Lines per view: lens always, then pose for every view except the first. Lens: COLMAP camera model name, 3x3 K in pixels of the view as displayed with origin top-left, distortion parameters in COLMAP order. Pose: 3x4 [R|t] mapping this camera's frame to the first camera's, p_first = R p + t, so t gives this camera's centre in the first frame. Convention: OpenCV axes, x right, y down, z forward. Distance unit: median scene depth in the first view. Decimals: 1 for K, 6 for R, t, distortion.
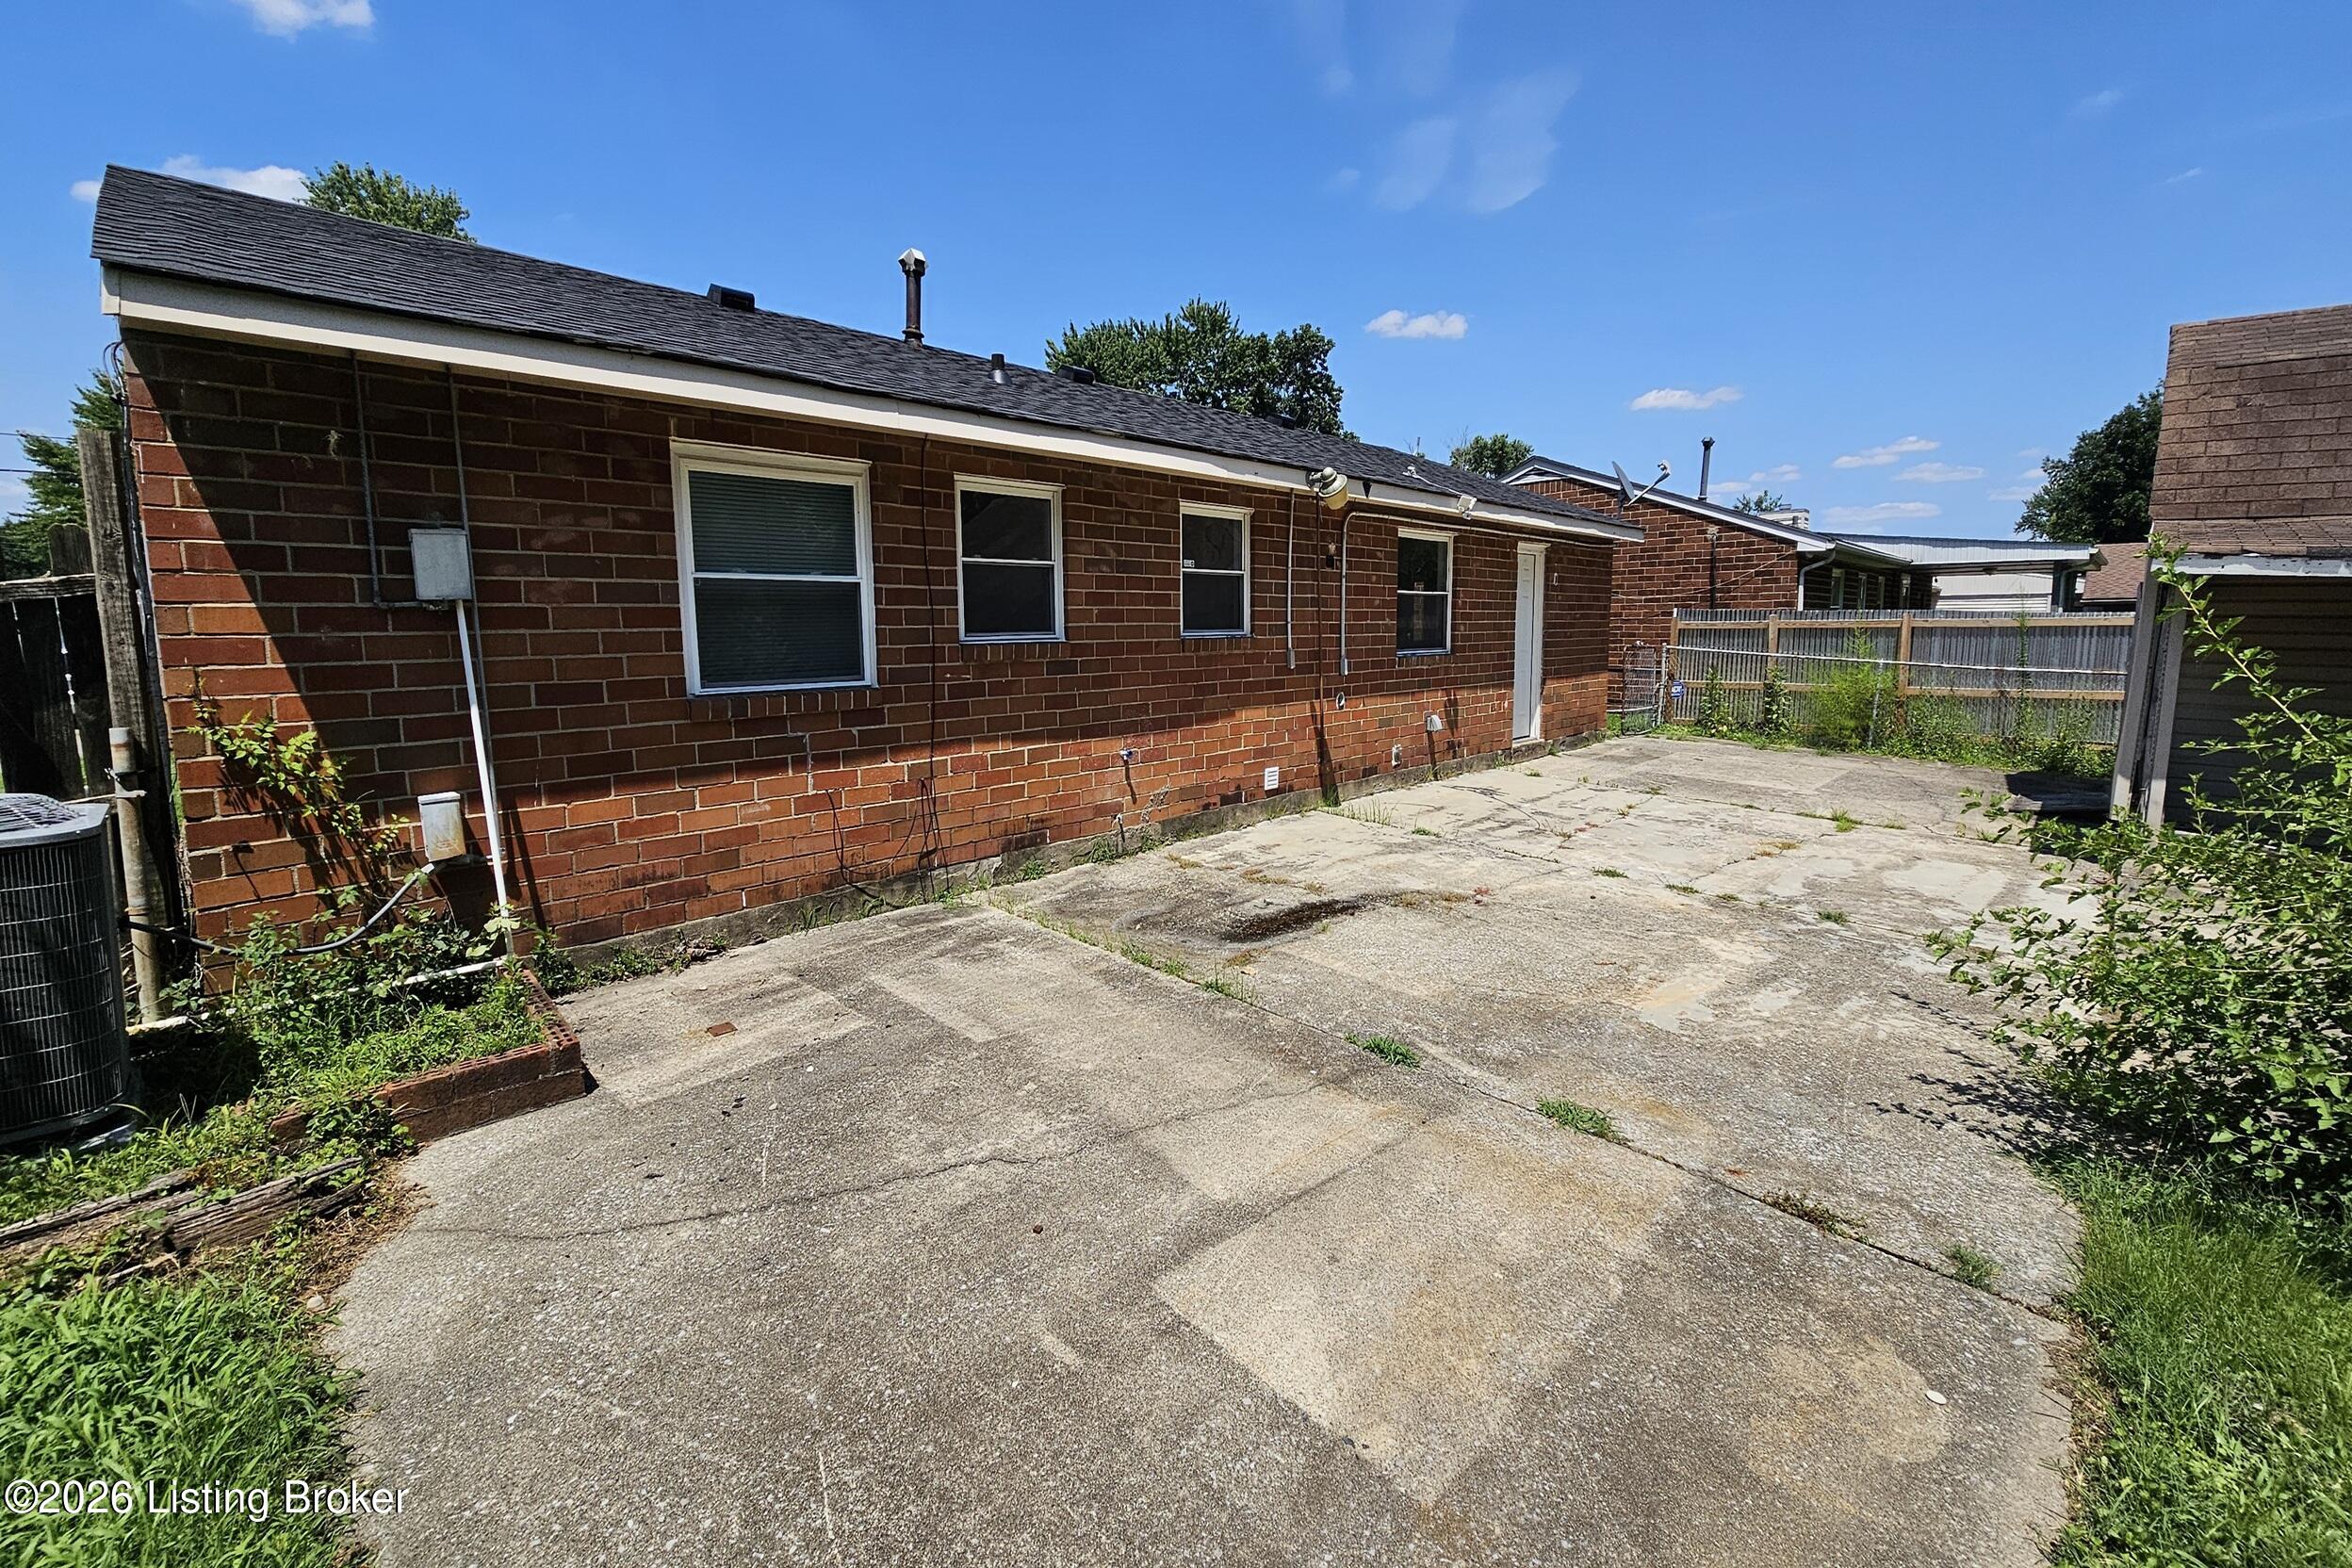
lens RADIAL K [[972.8, 0, 1188.5], [0, 972.8, 747.1], [0, 0, 1]] dist [0.002794, 0.000615]
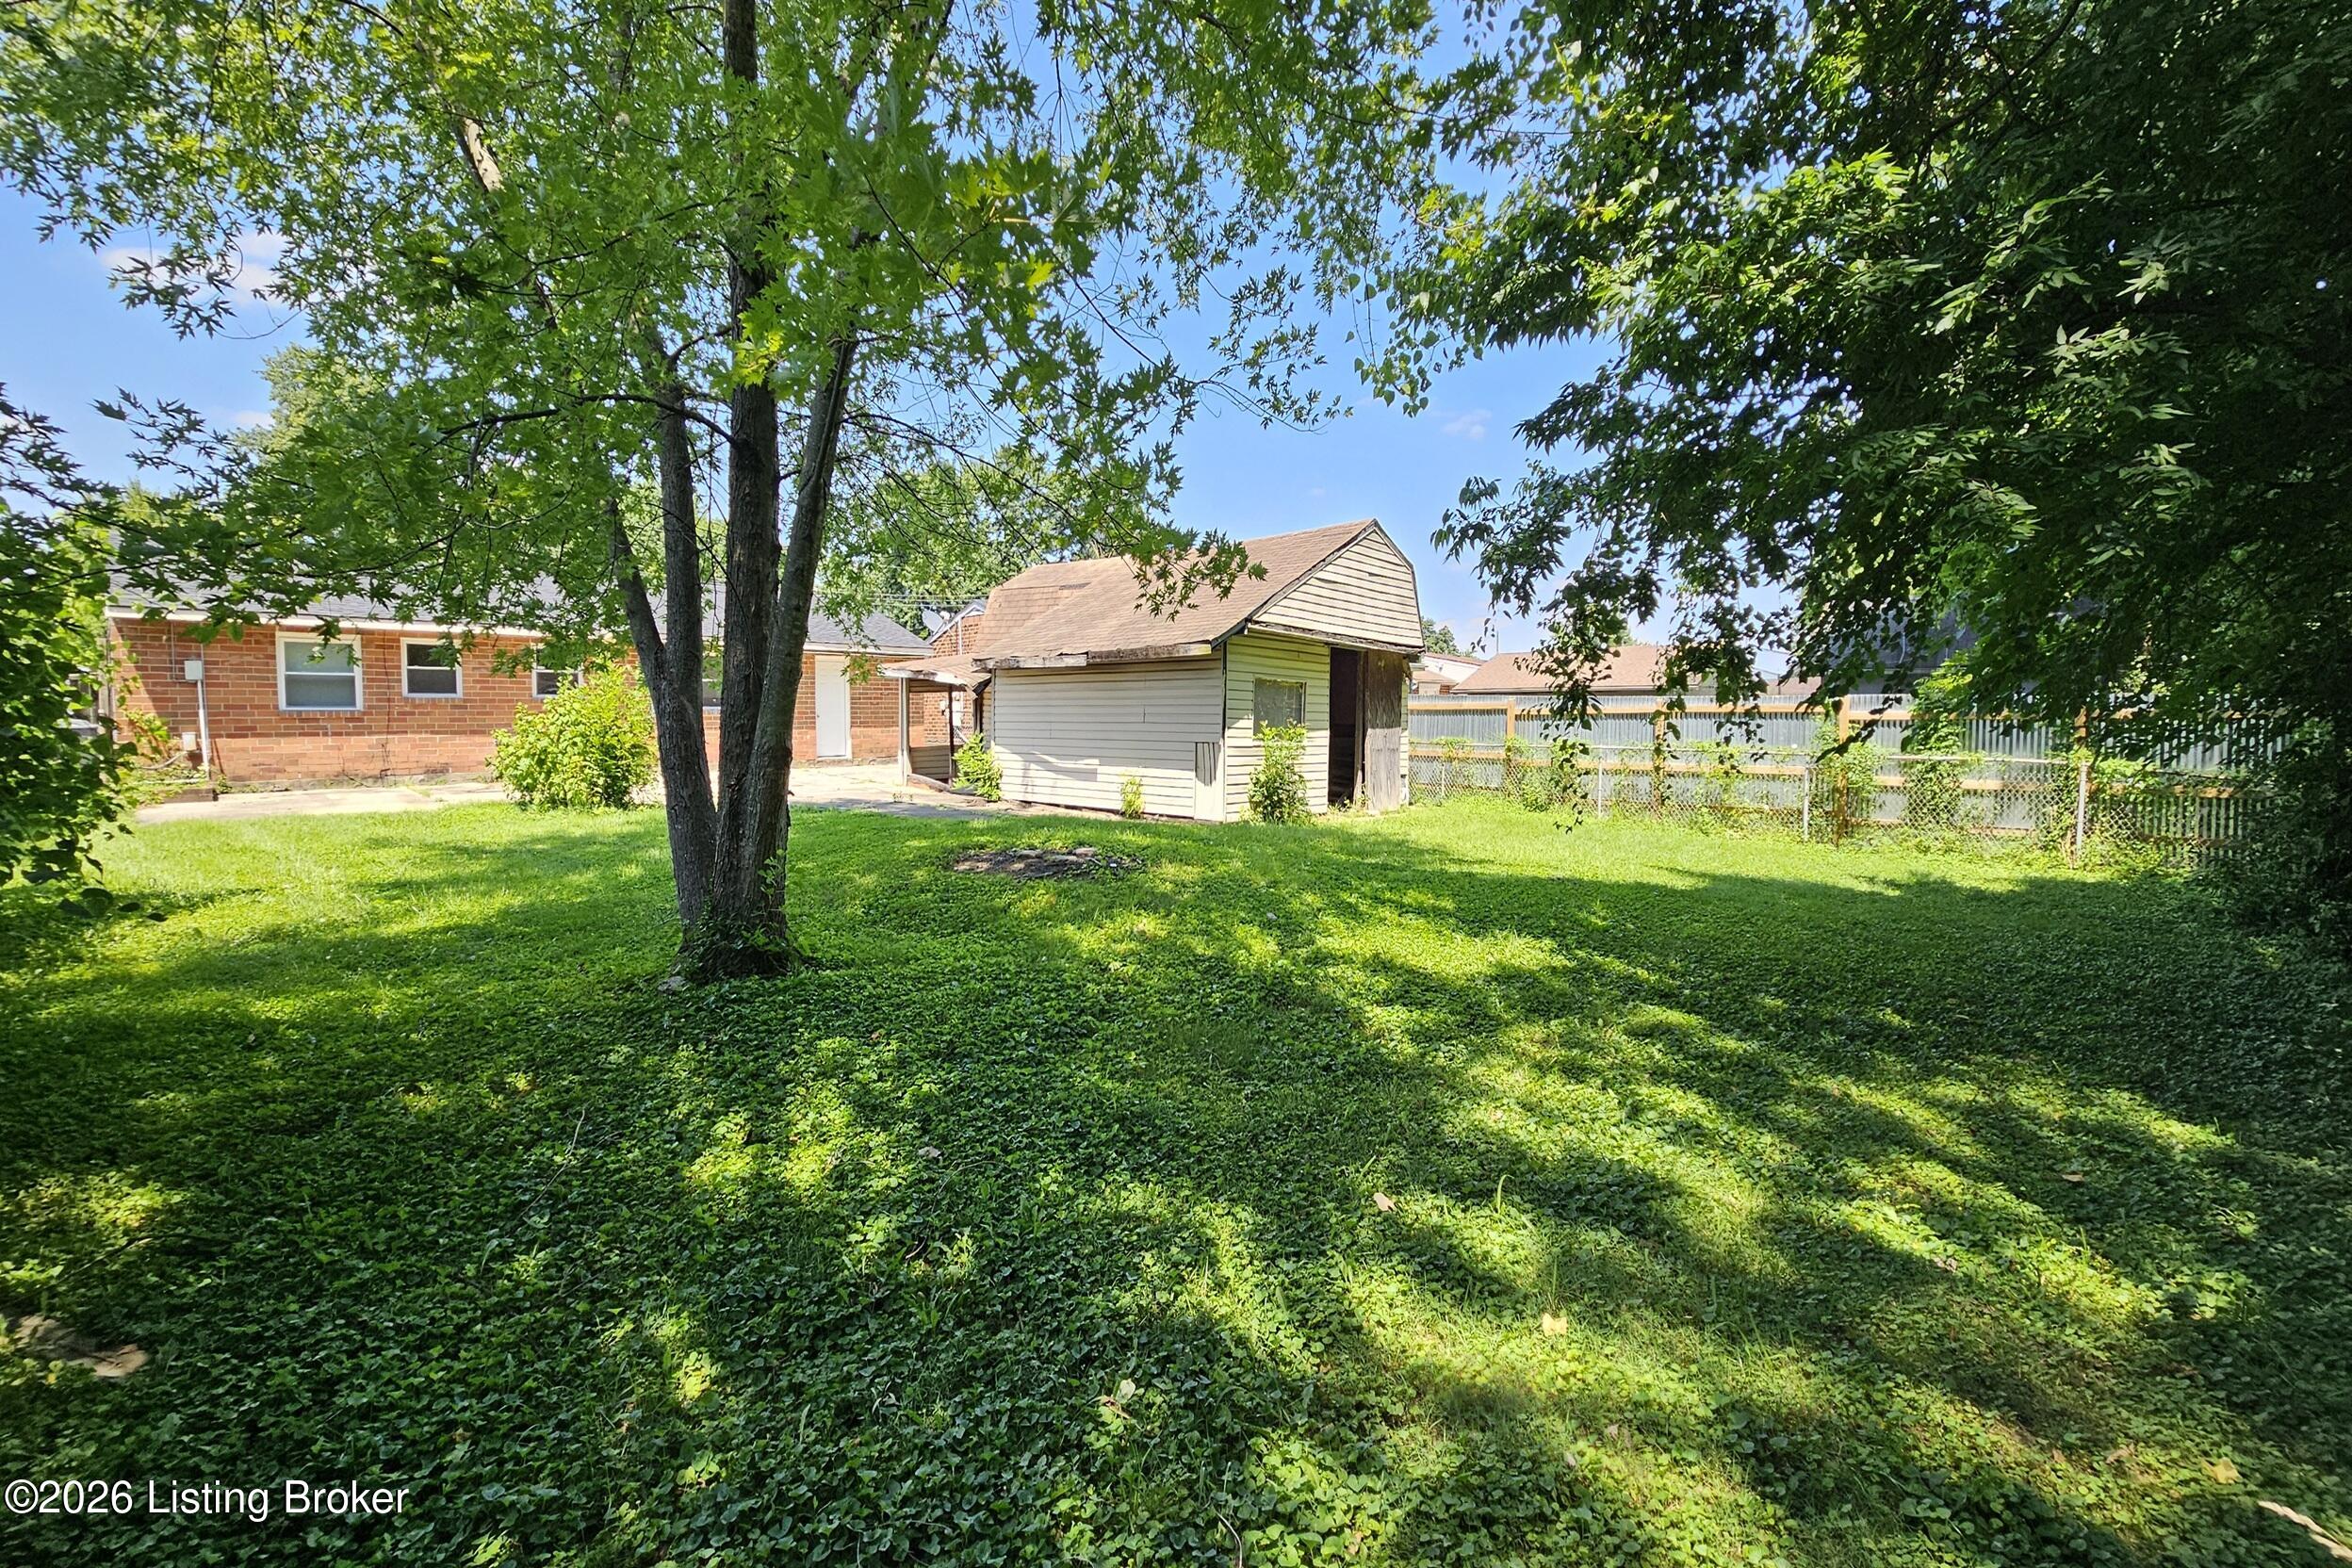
lens RADIAL K [[972.8, 0, 1177.3], [0, 972.8, 772.8], [0, 0, 1]] dist [0.002794, 0.000615]
pose [[0.999900, 0.004102, 0.013540, 2.370163], [-0.003187, 0.997756, -0.066883, 0.354581], [-0.013784, 0.066833, 0.997669, -2.210561]]
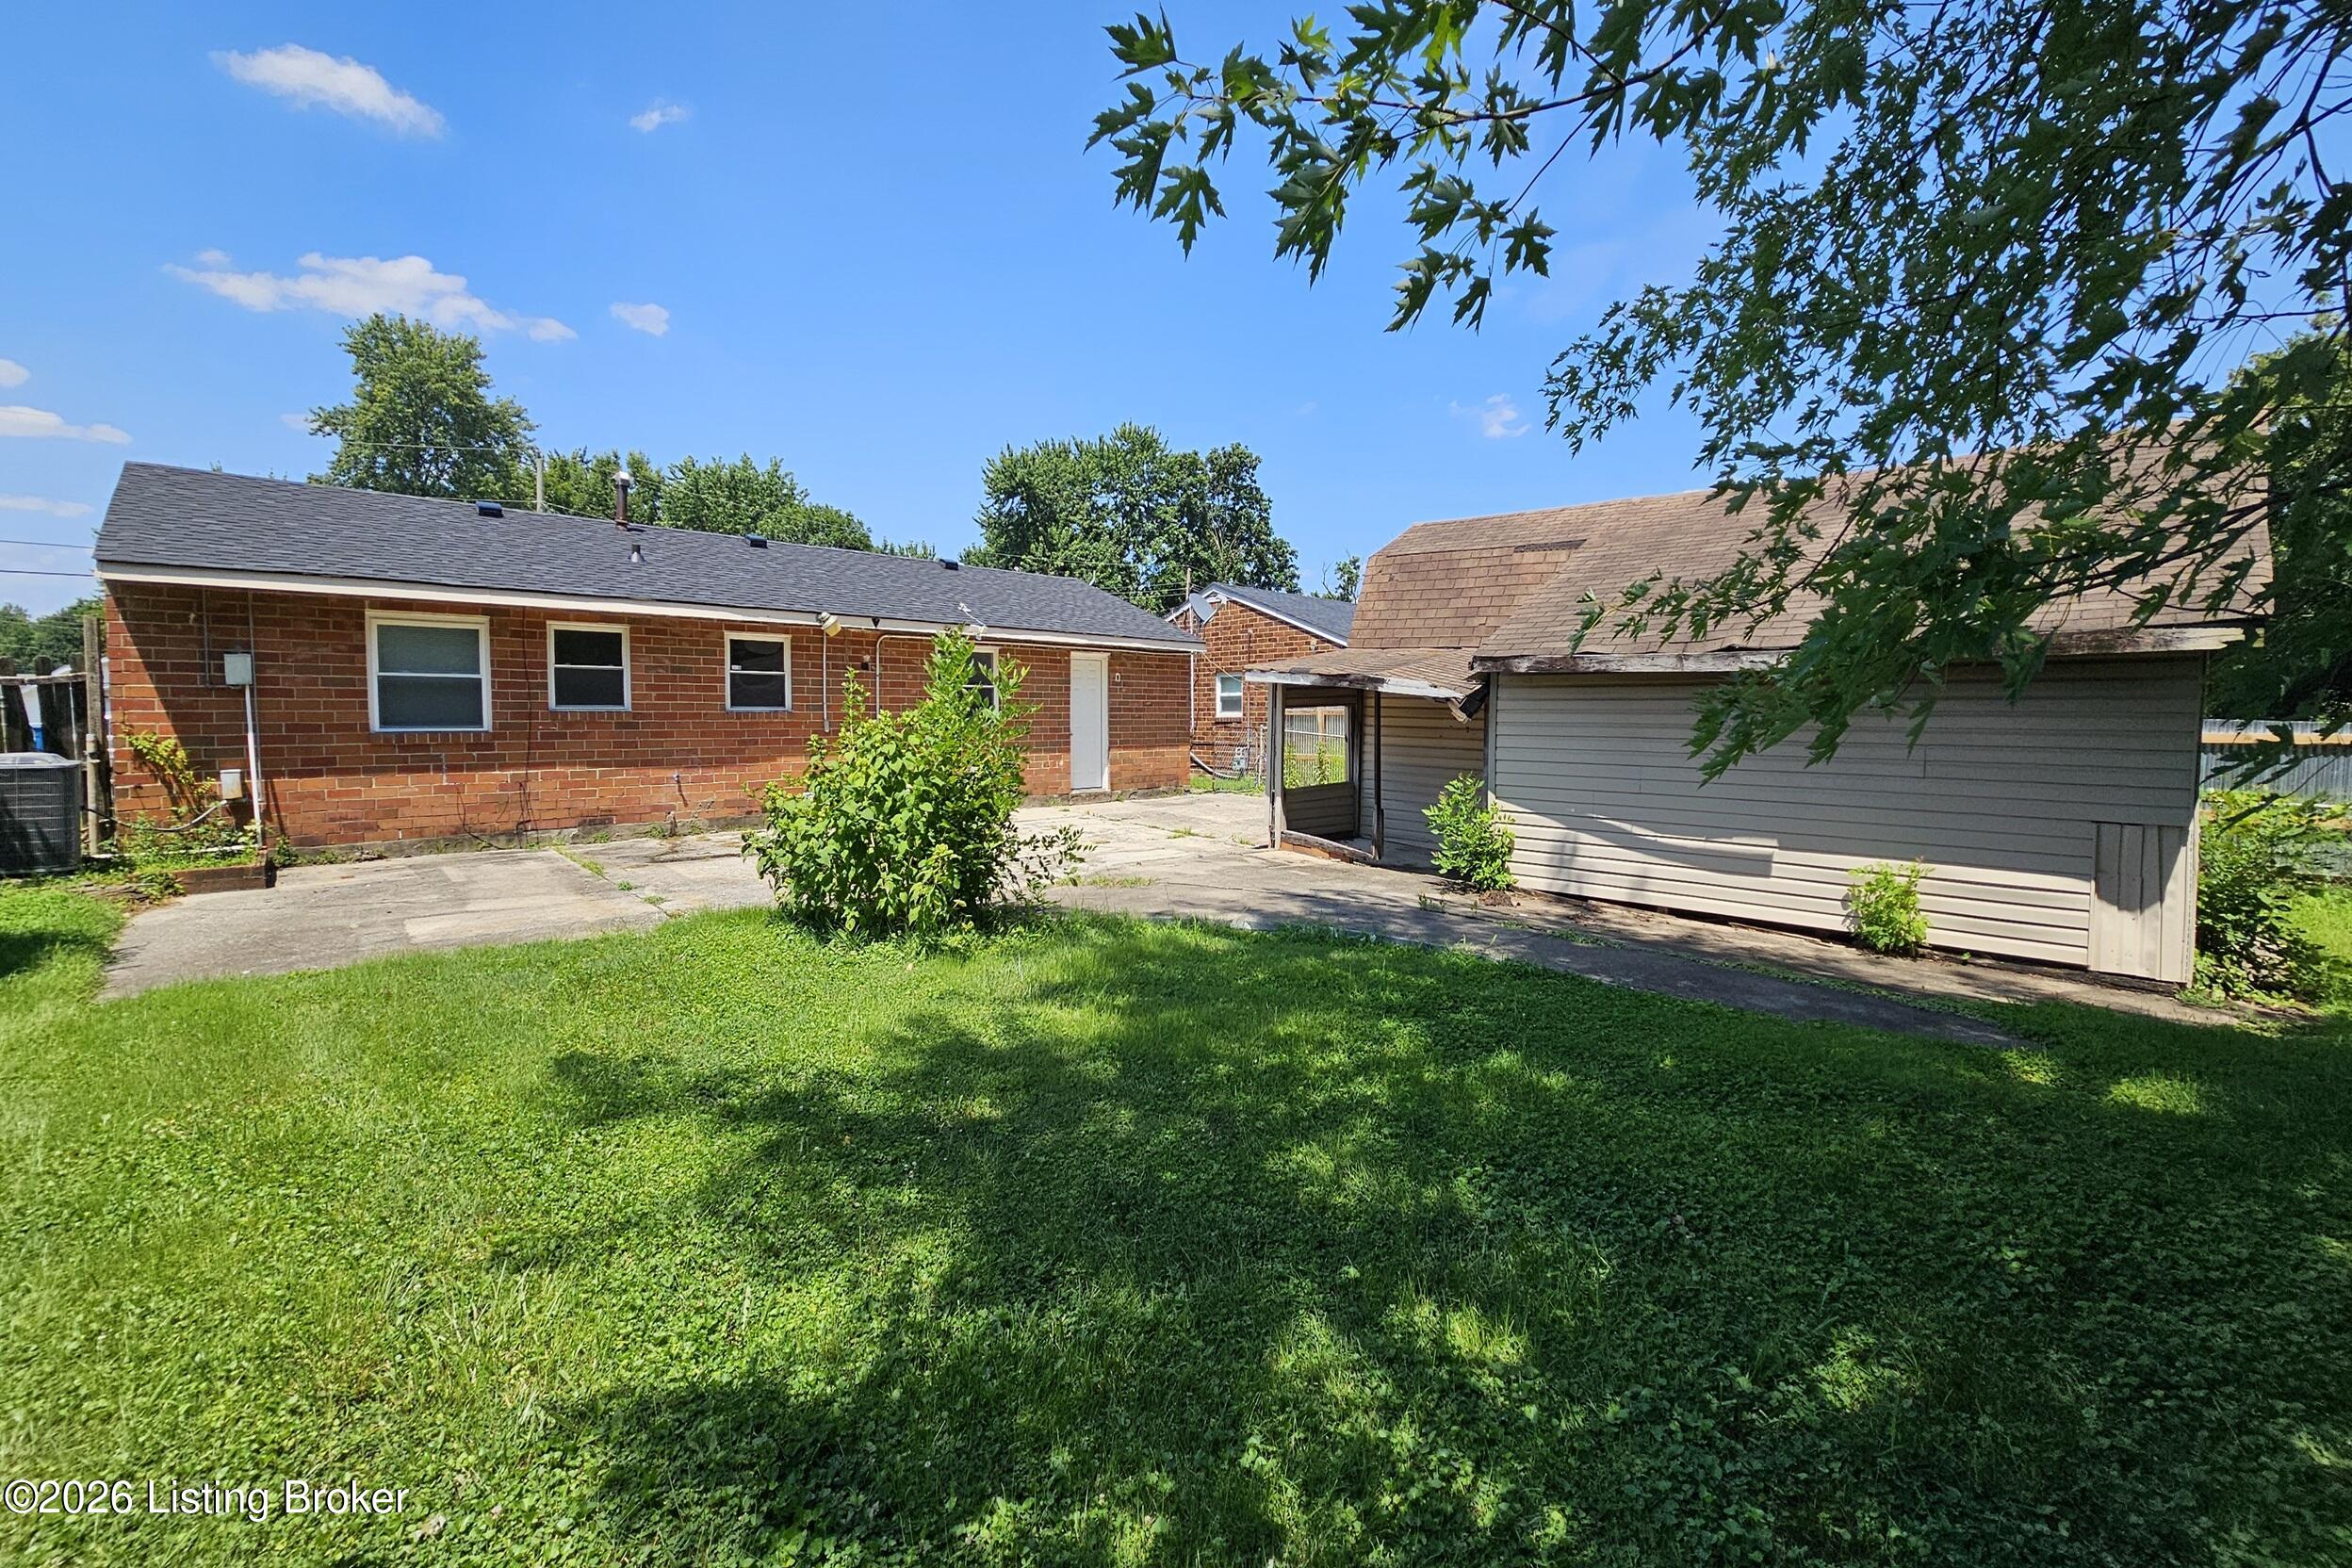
lens RADIAL K [[972.8, 0, 1180.3], [0, 972.8, 777.8], [0, 0, 1]] dist [0.002794, 0.000615]
pose [[0.999494, 0.014463, -0.028341, 1.231908], [-0.016136, 0.998086, -0.059704, 0.136894], [0.027424, 0.060131, 0.997814, -0.985886]]
